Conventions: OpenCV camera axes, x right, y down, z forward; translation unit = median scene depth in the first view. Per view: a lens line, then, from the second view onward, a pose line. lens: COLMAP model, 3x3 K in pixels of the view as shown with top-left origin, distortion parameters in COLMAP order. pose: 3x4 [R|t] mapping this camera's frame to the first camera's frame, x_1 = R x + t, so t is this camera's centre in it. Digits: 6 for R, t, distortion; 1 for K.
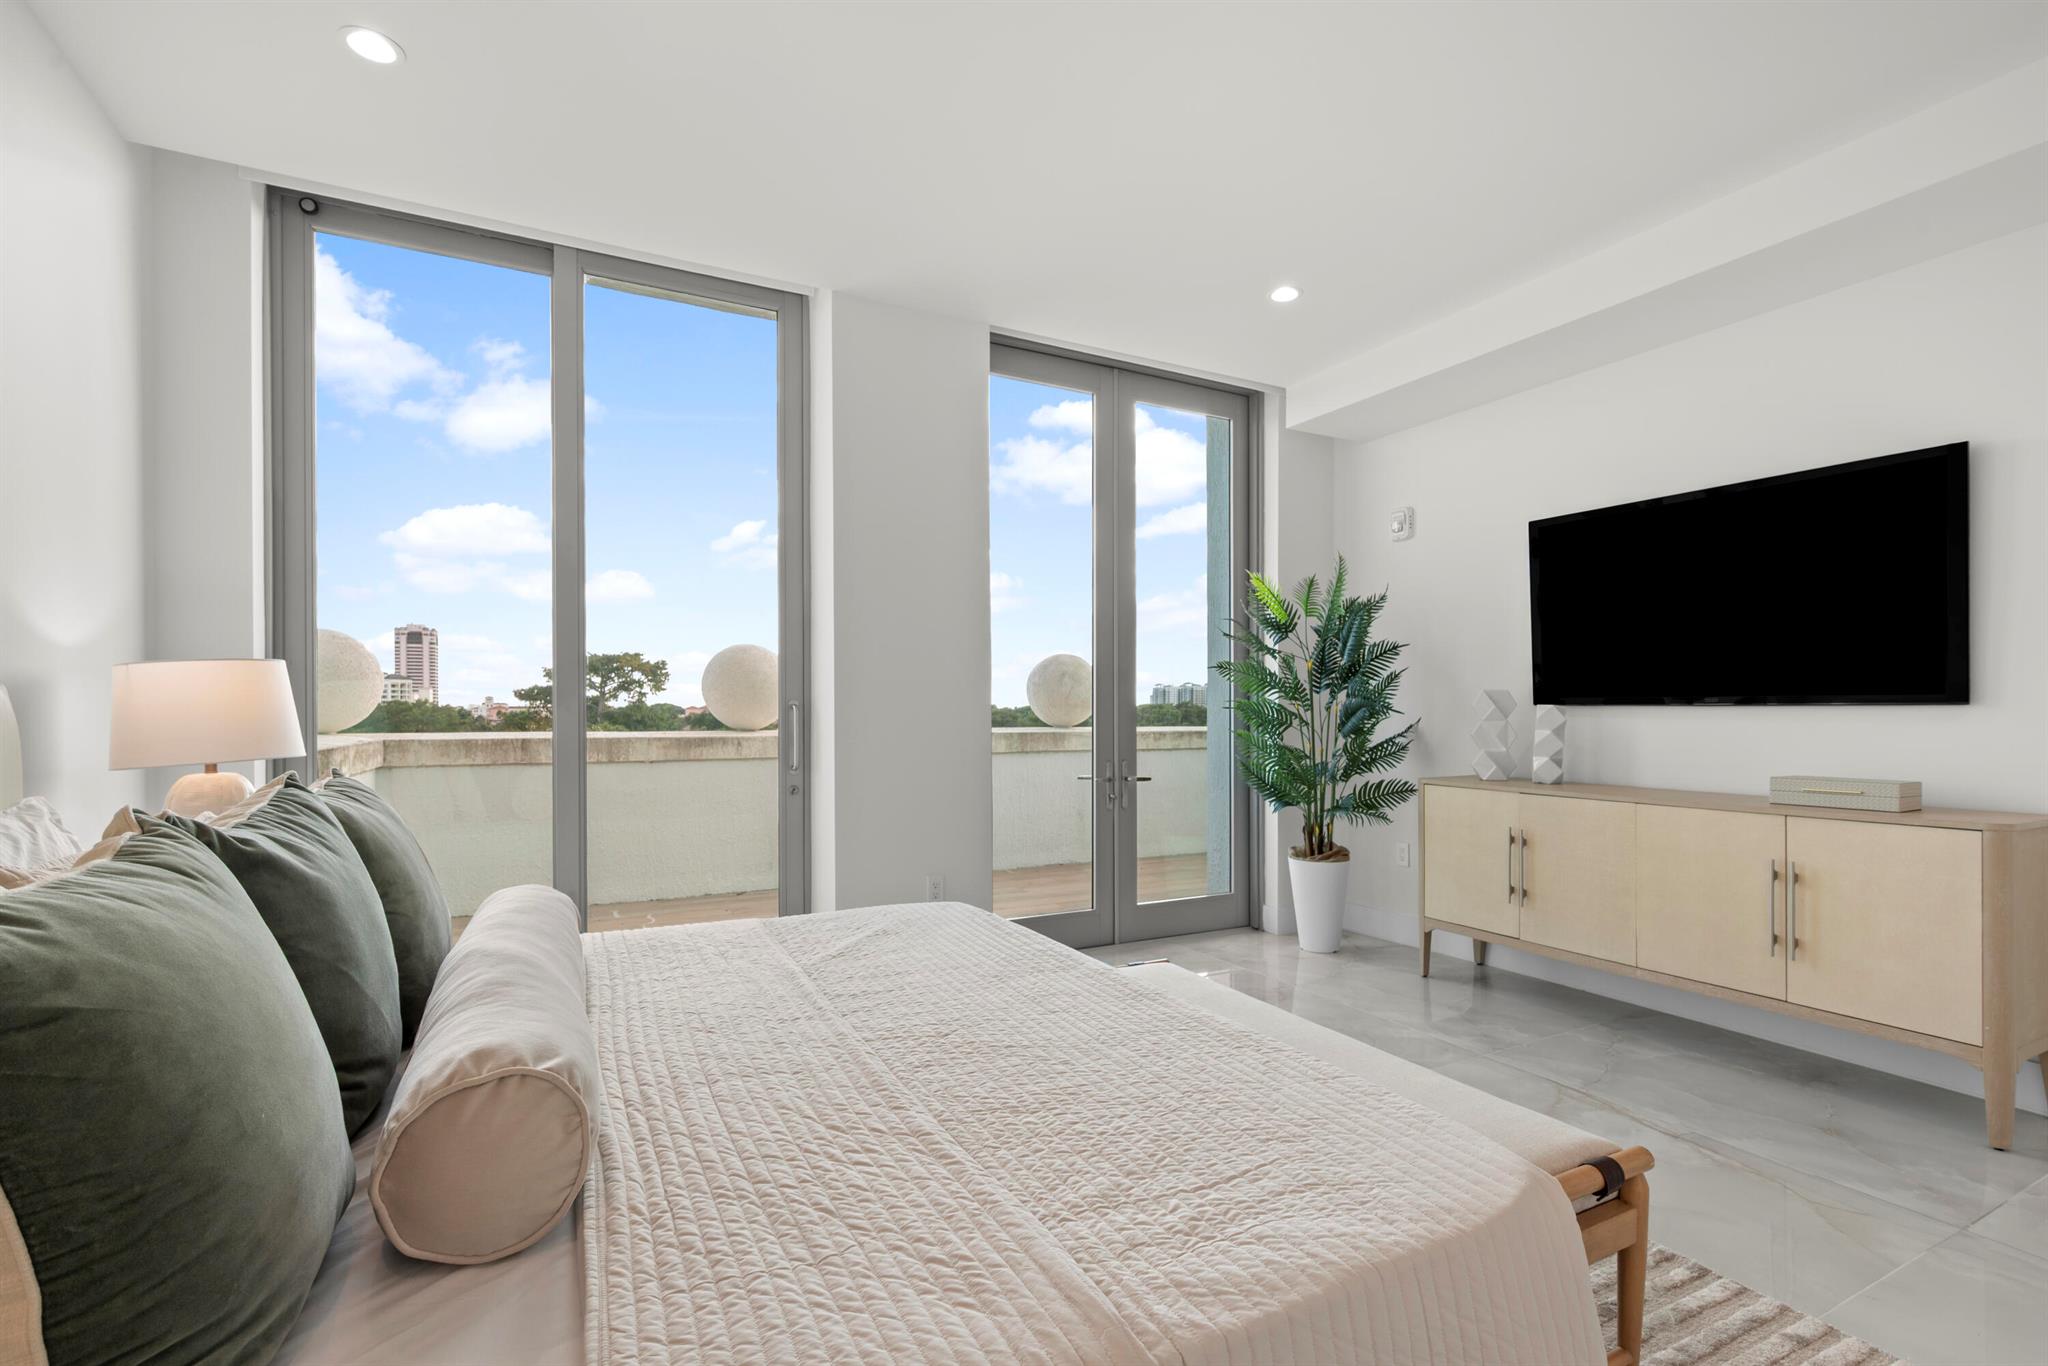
lens RADIAL K [[915.0, 0, 1024.3], [0, 915.0, 711.9], [0, 0, 1]] dist [-0.000188, -0.000966]
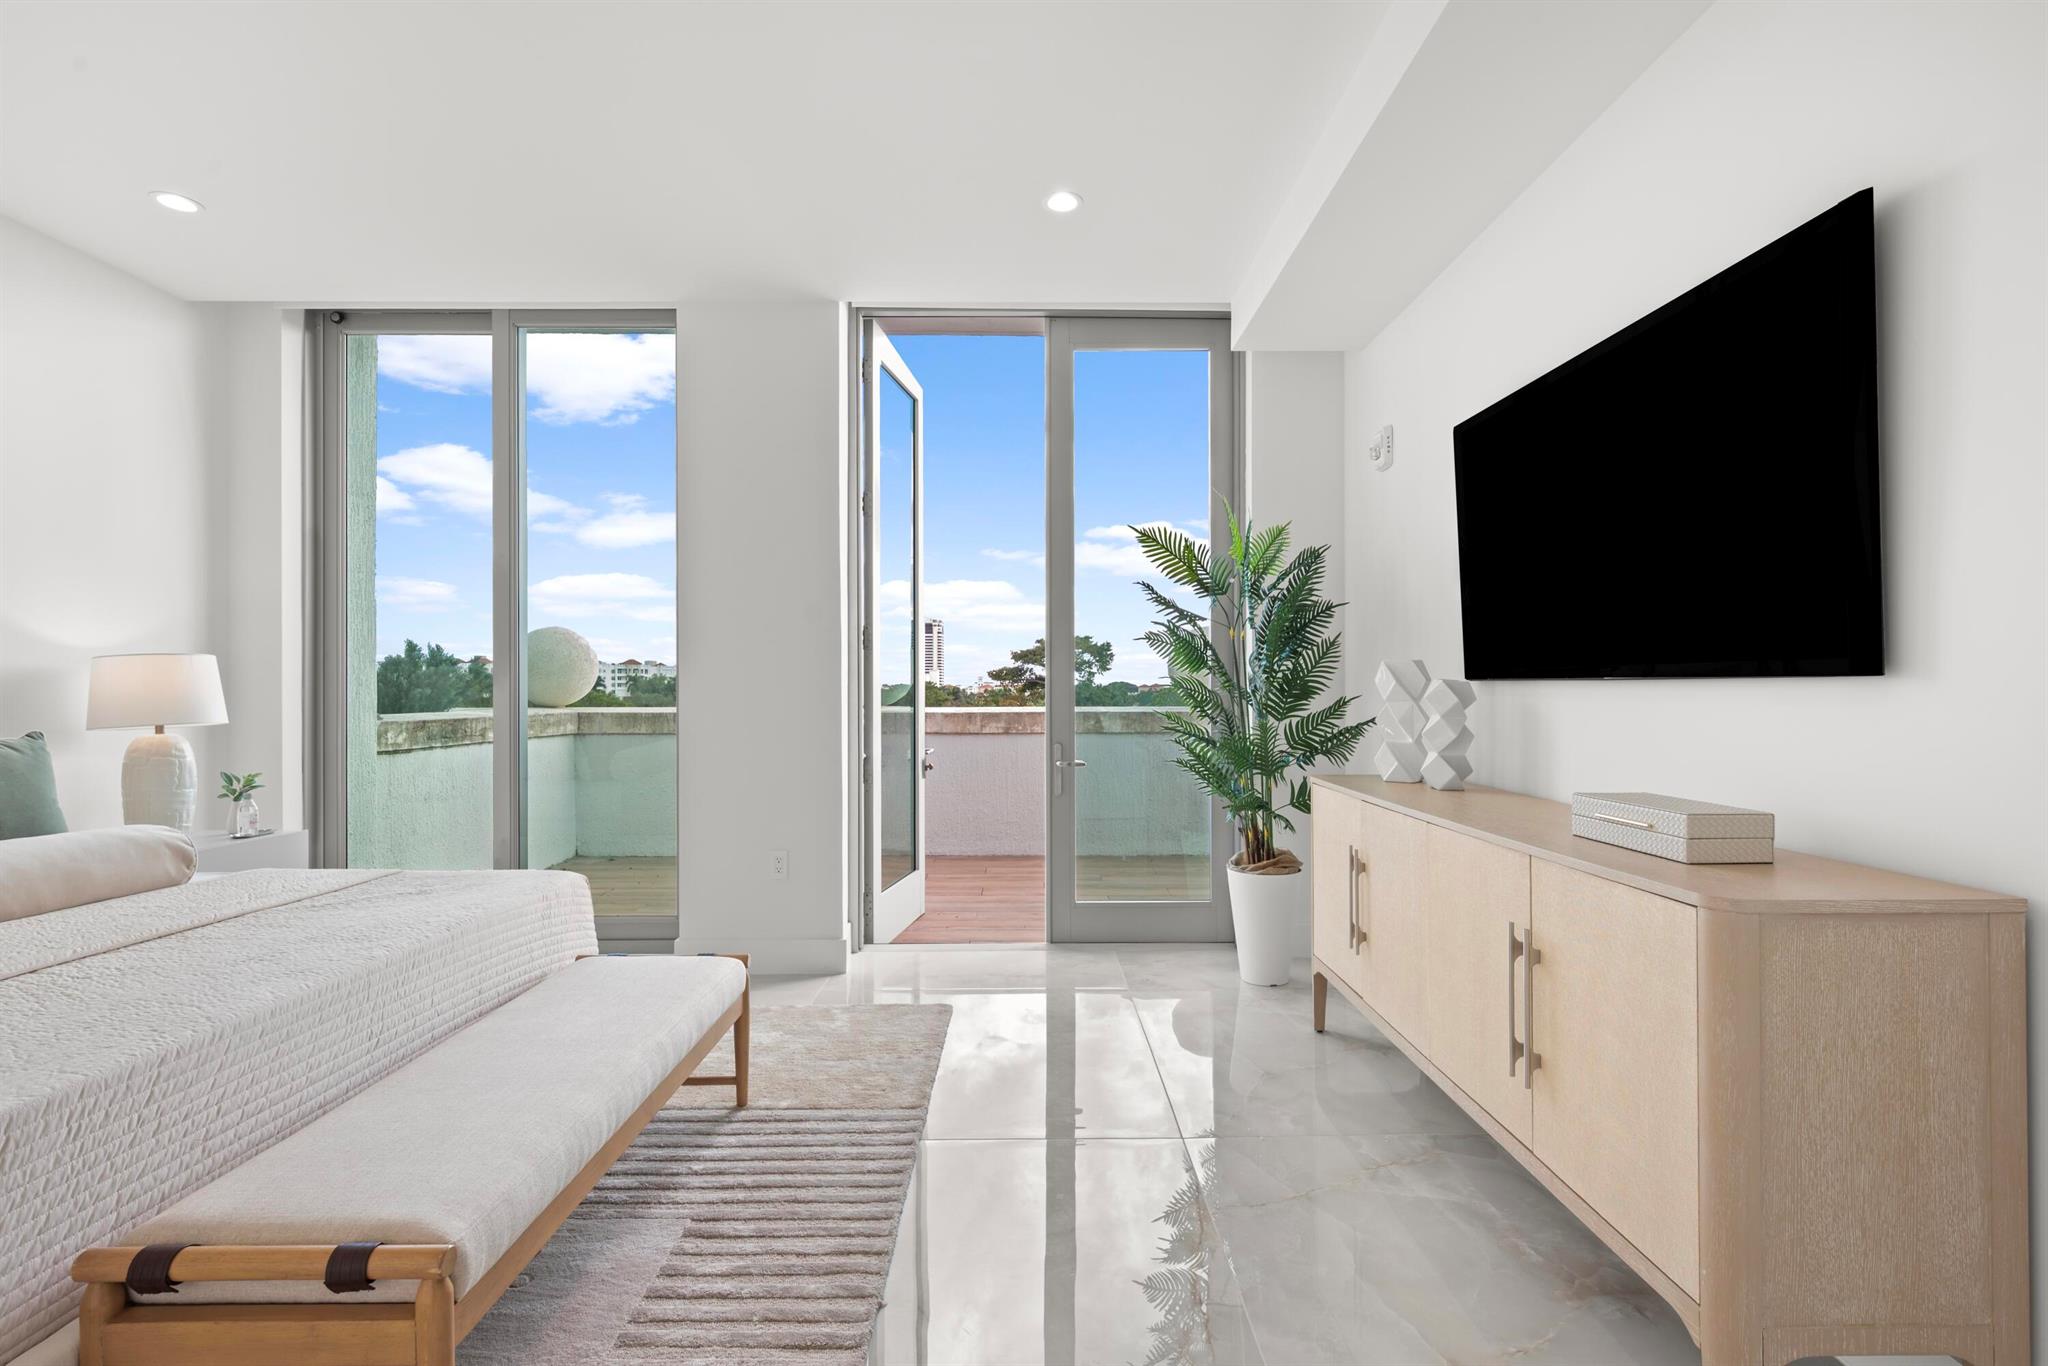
lens RADIAL K [[915.0, 0, 1035.3], [0, 915.0, 686.6], [0, 0, 1]] dist [-0.000188, -0.000966]
pose [[0.890205, -0.002195, -0.455554, 0.496942], [0.000457, 0.999992, -0.003925, 0.000079], [0.455560, 0.003286, 0.890199, 0.173302]]
